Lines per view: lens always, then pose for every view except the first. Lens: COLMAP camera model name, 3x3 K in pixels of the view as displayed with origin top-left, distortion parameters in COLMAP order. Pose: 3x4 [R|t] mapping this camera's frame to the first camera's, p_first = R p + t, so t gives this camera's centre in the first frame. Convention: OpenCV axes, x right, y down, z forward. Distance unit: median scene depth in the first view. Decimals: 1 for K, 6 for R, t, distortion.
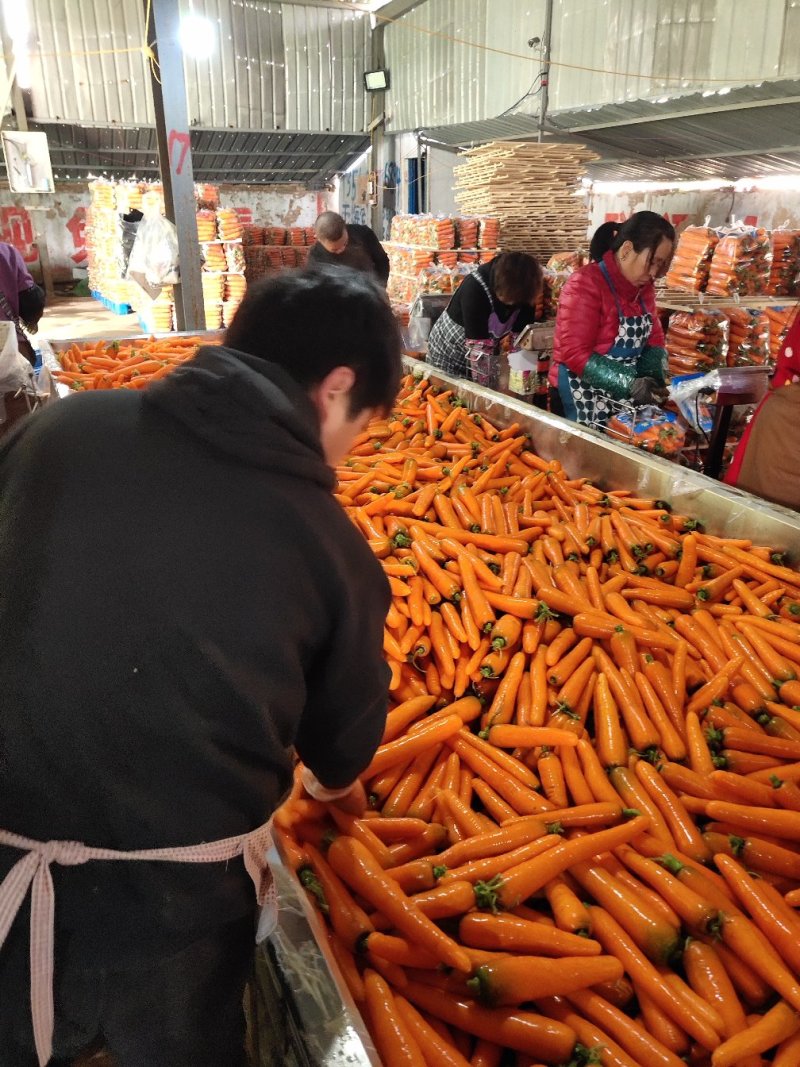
lens RADIAL K [[822.0, 0, 393.1], [0, 822.0, 526.0], [0, 0, 1]] dist [-0.002373, 0.037677]
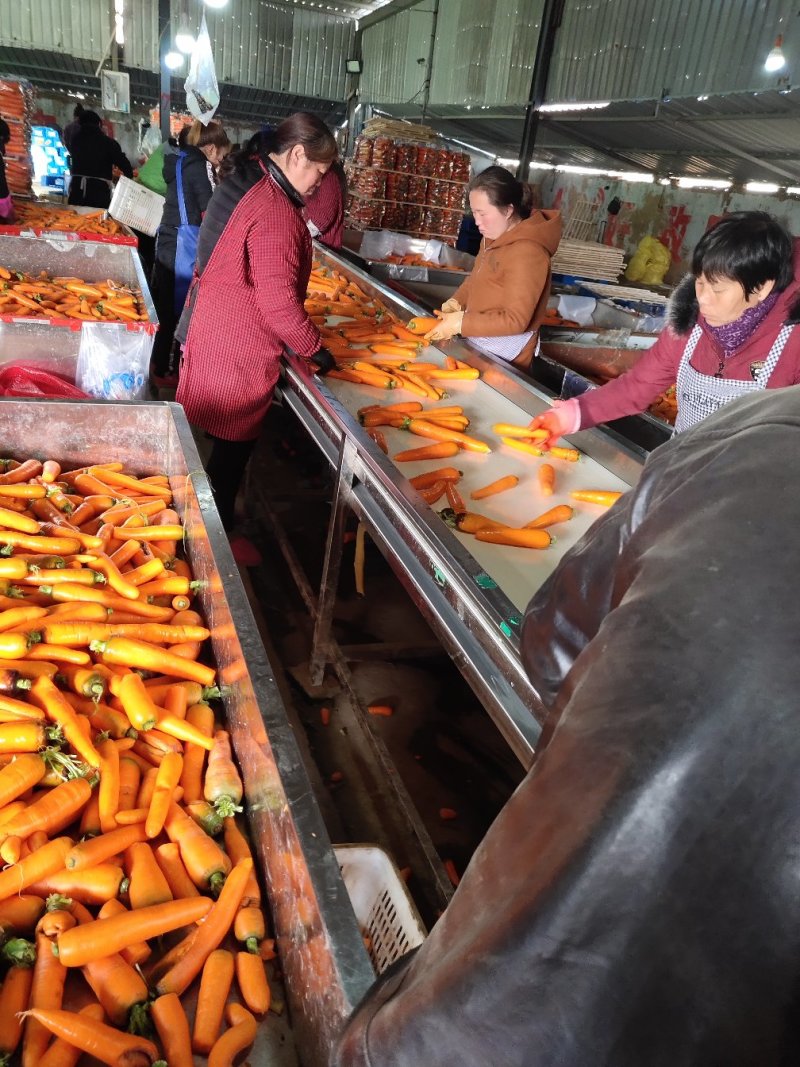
lens RADIAL K [[822.0, 0, 405.5], [0, 822.0, 533.1], [0, 0, 1]] dist [-0.002373, 0.037677]
pose [[0.988404, 0.149425, -0.027003, 2.498970], [-0.148141, 0.987962, 0.044557, 2.206530], [0.033336, -0.040040, 0.998642, -5.403652]]
